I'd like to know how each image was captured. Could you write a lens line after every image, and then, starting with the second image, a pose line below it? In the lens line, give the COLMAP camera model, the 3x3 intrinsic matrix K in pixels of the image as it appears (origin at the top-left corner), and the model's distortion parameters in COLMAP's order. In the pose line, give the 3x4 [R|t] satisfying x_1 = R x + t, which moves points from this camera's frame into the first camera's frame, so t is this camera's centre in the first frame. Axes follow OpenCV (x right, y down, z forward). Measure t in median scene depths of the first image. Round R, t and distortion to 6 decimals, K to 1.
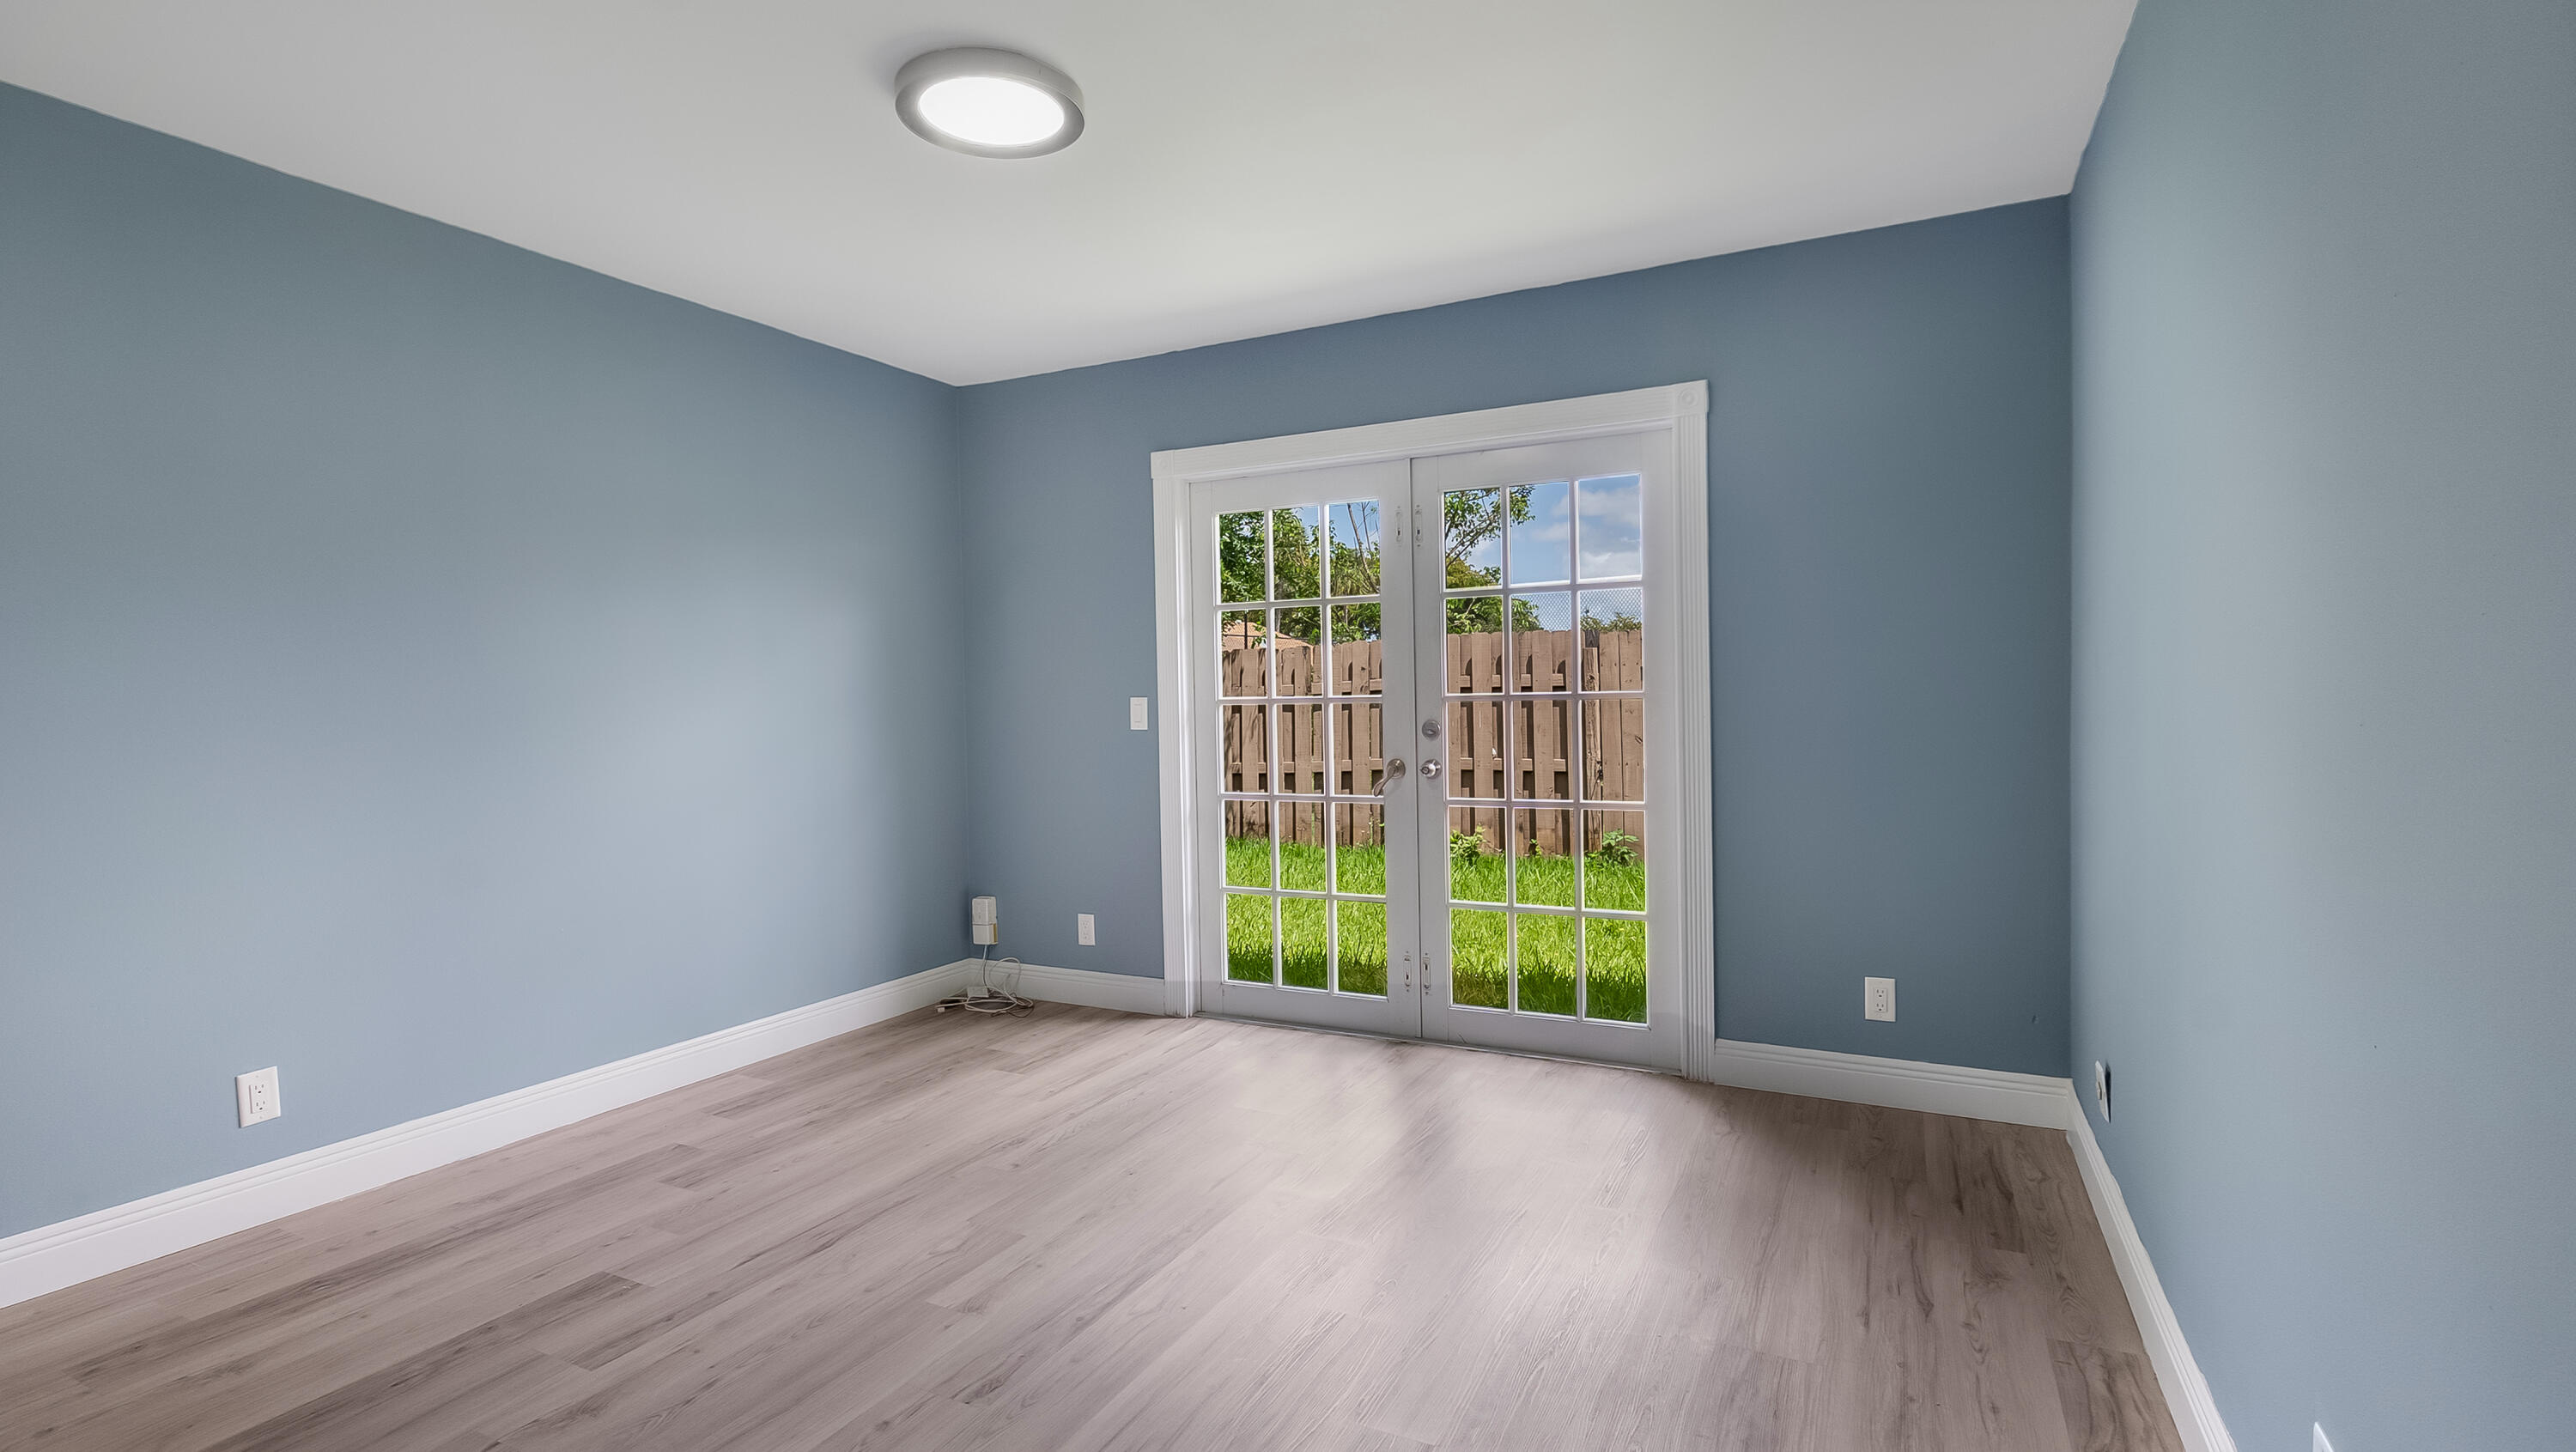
lens RADIAL K [[1191.8, 0, 1288.0], [0, 1191.8, 726.0], [0, 0, 1]] dist [-0.000245, -0.000029]
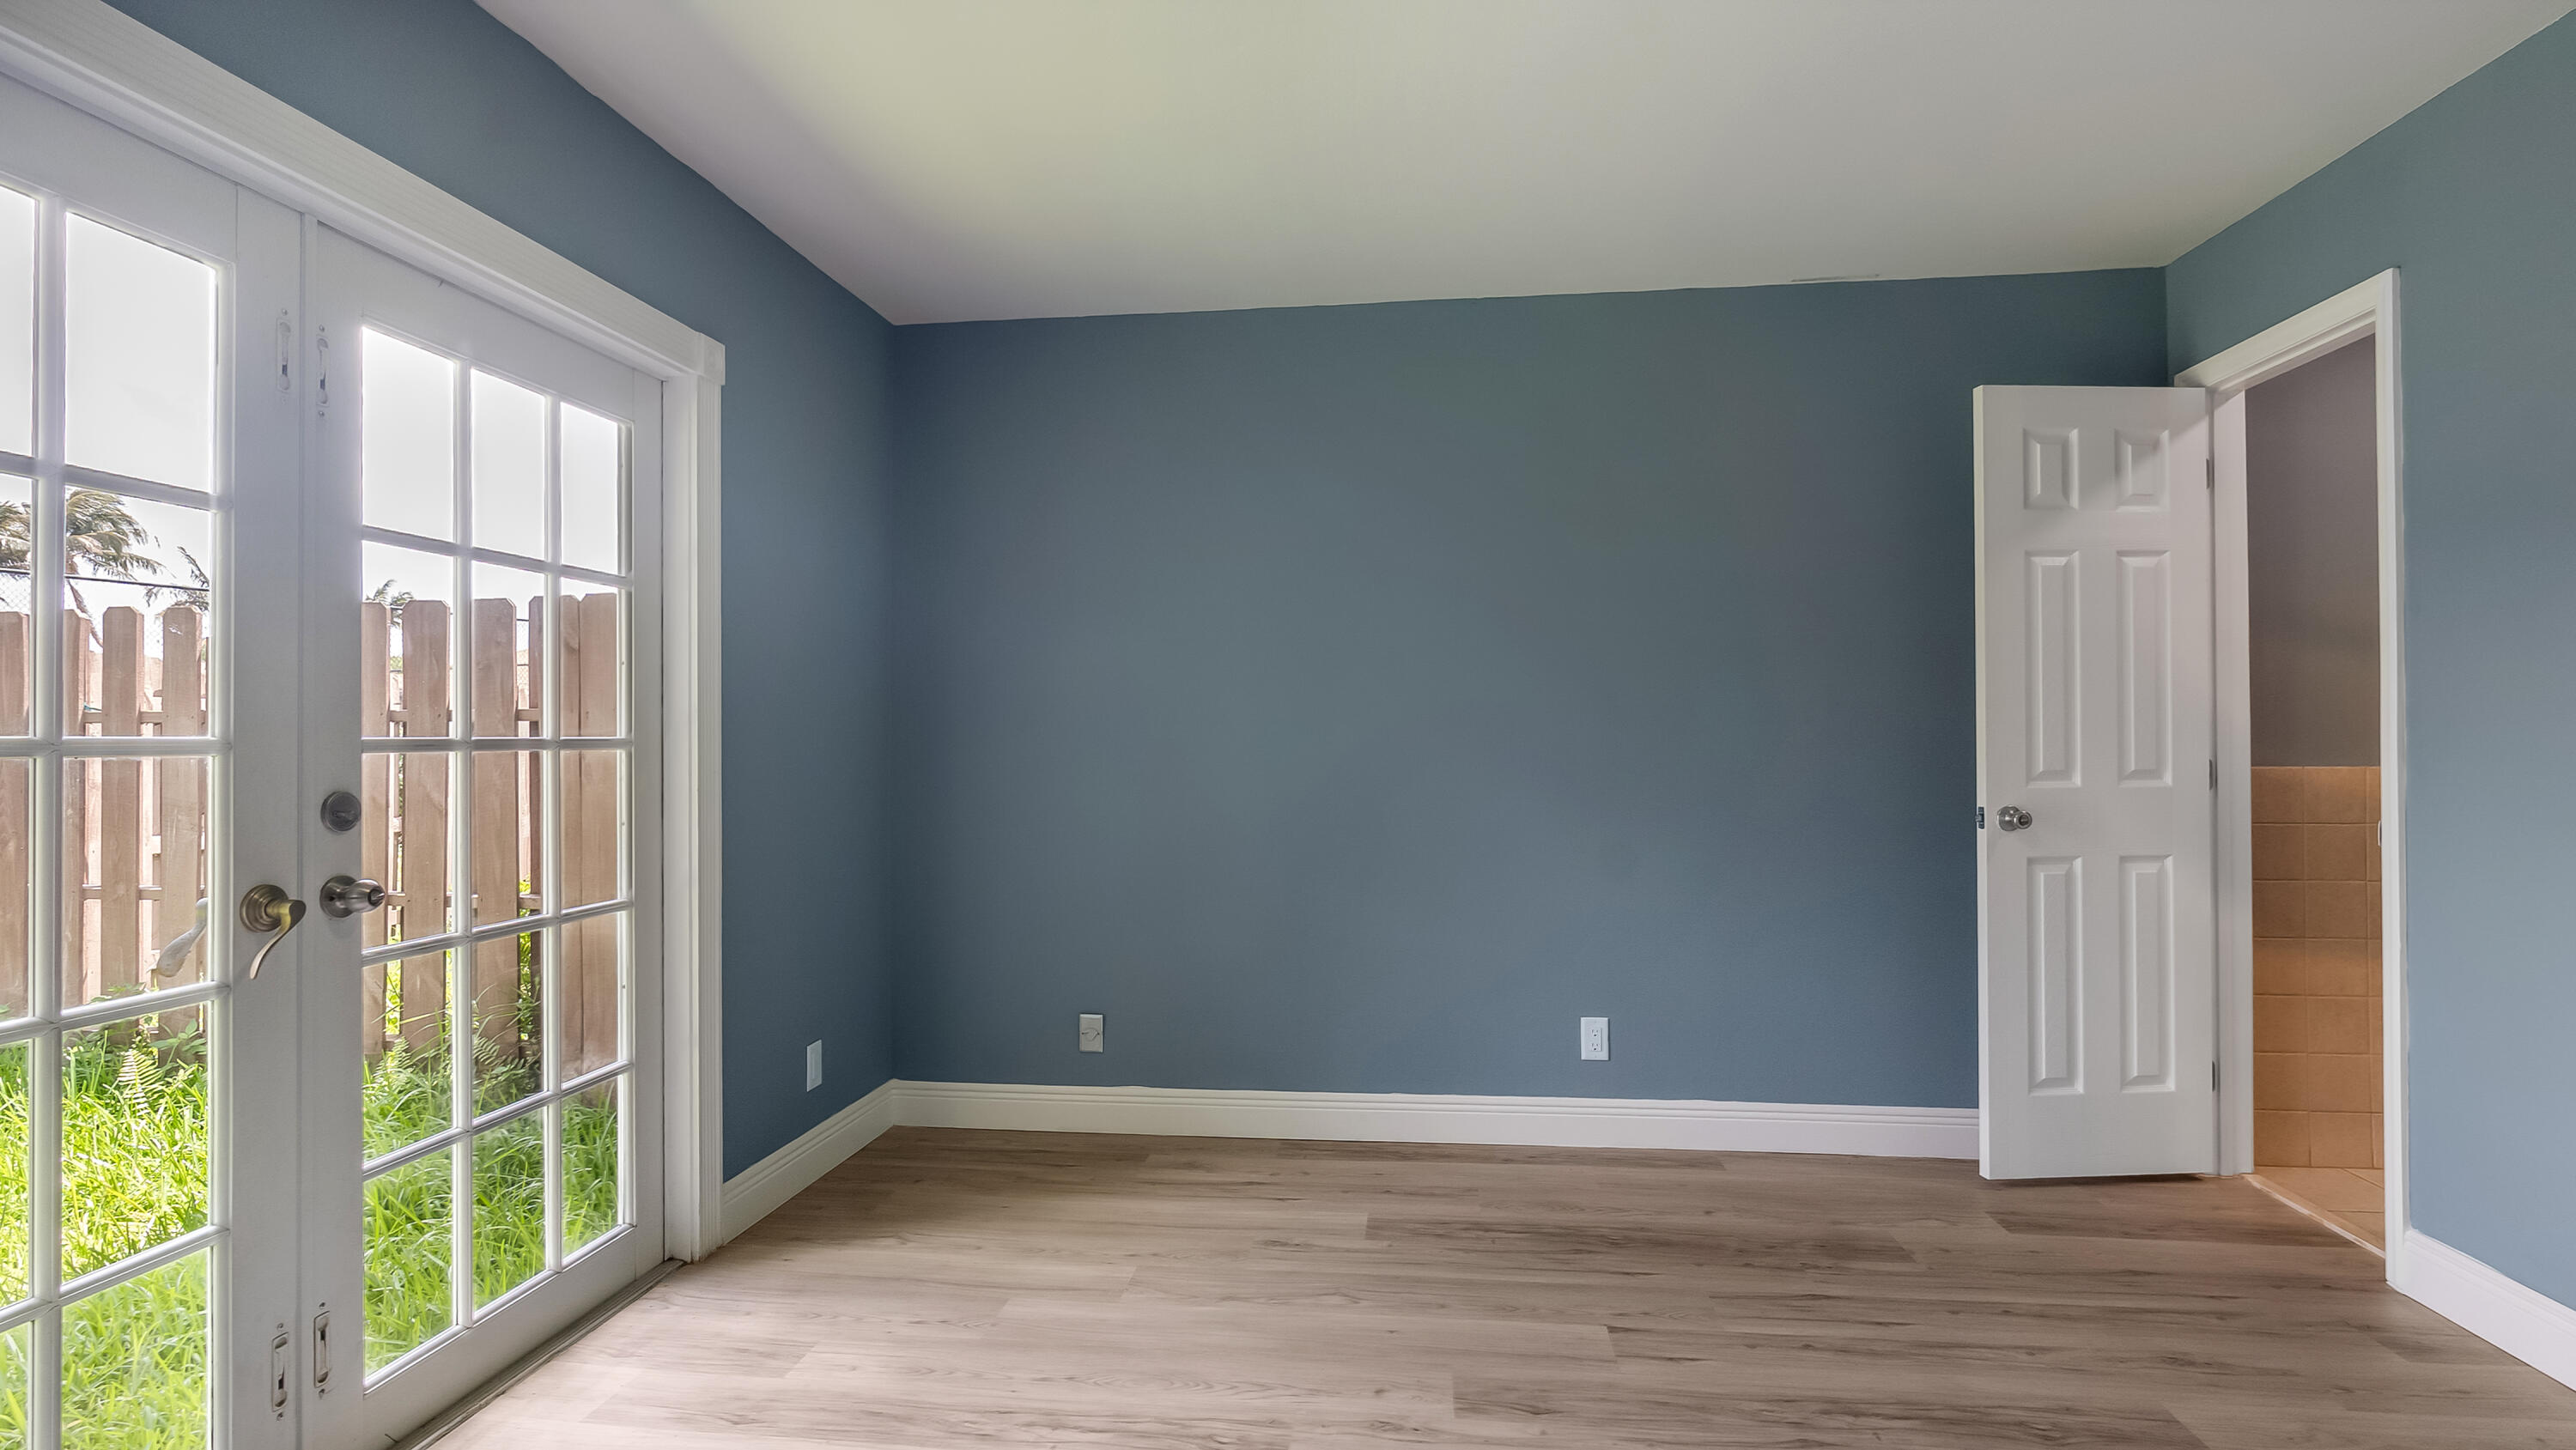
lens RADIAL K [[1192.3, 0, 1288.0], [0, 1192.3, 725.0], [0, 0, 1]] dist [-0.007106, 0.001811]
pose [[-0.347659, 0.030976, 0.937109, -0.433547], [0.034787, 0.999192, -0.020122, -0.008264], [-0.936976, 0.025604, -0.348455, 0.785673]]
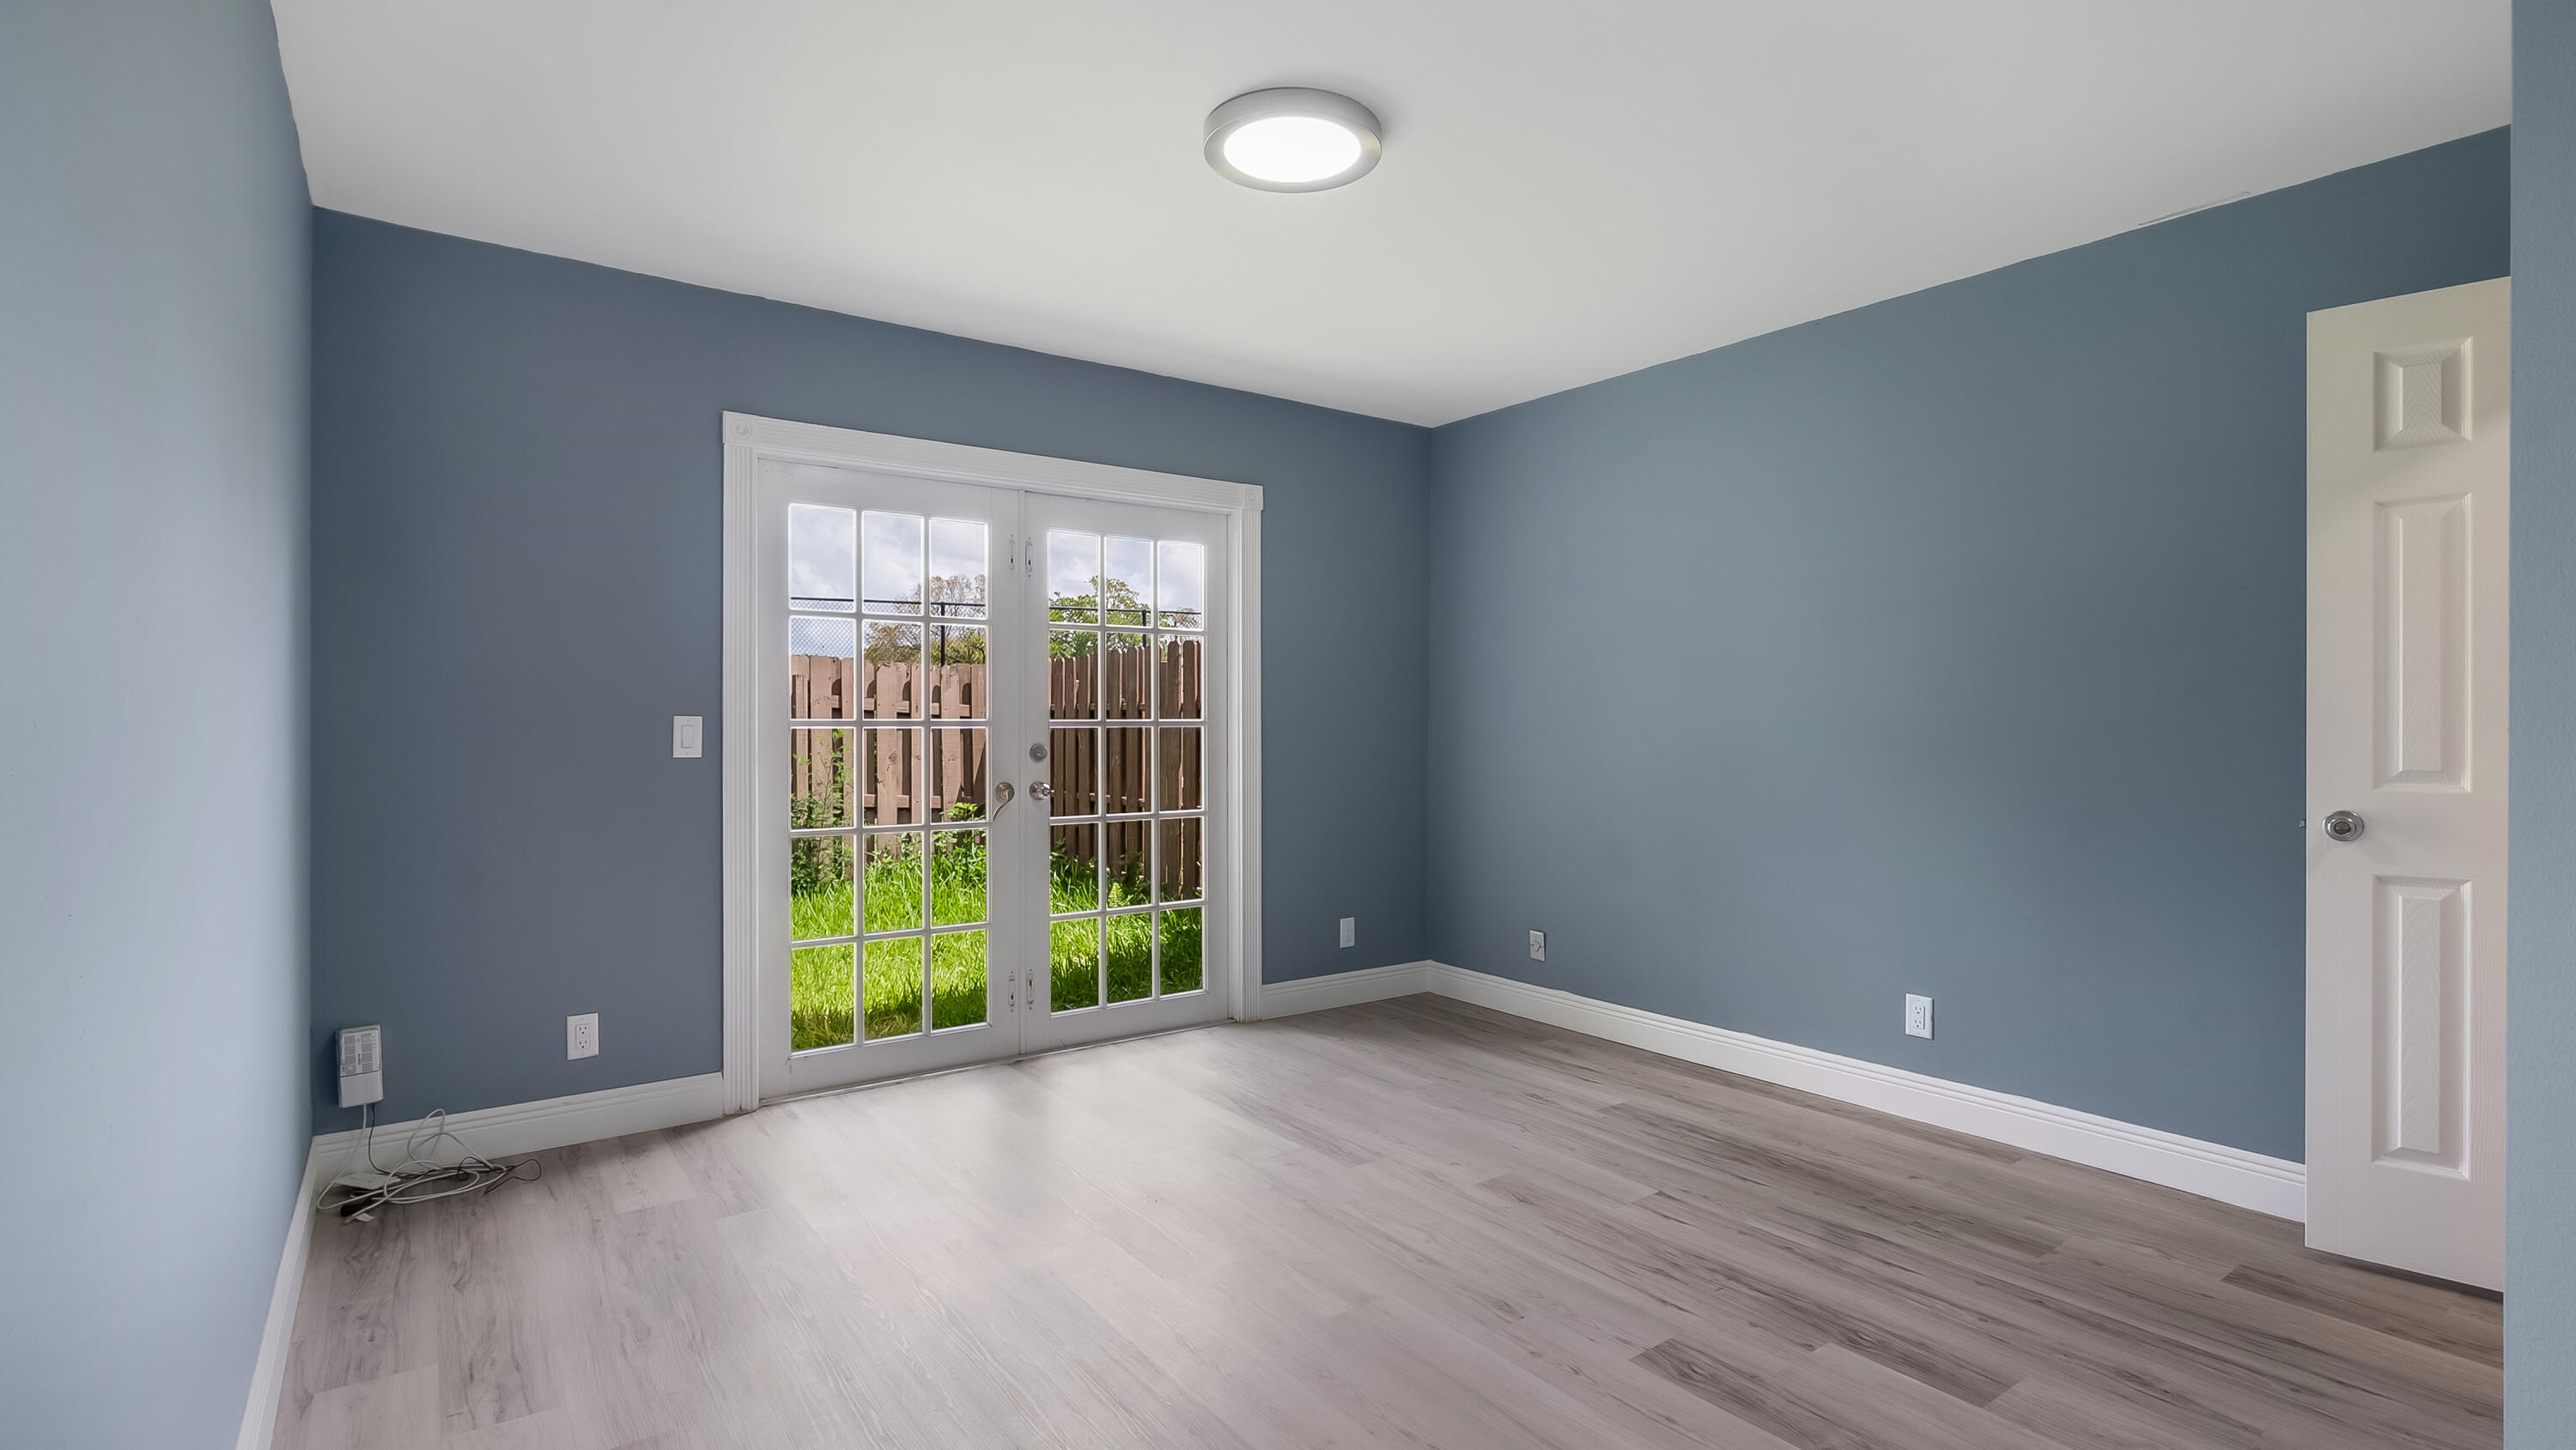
lens RADIAL K [[1192.3, 0, 1288.0], [0, 1192.3, 725.0], [0, 0, 1]] dist [-0.007106, 0.001811]
pose [[0.449905, 0.014343, 0.892961, -0.690995], [0.012996, 0.999660, -0.022605, 0.004820], [-0.892982, 0.021775, 0.449565, 0.323500]]
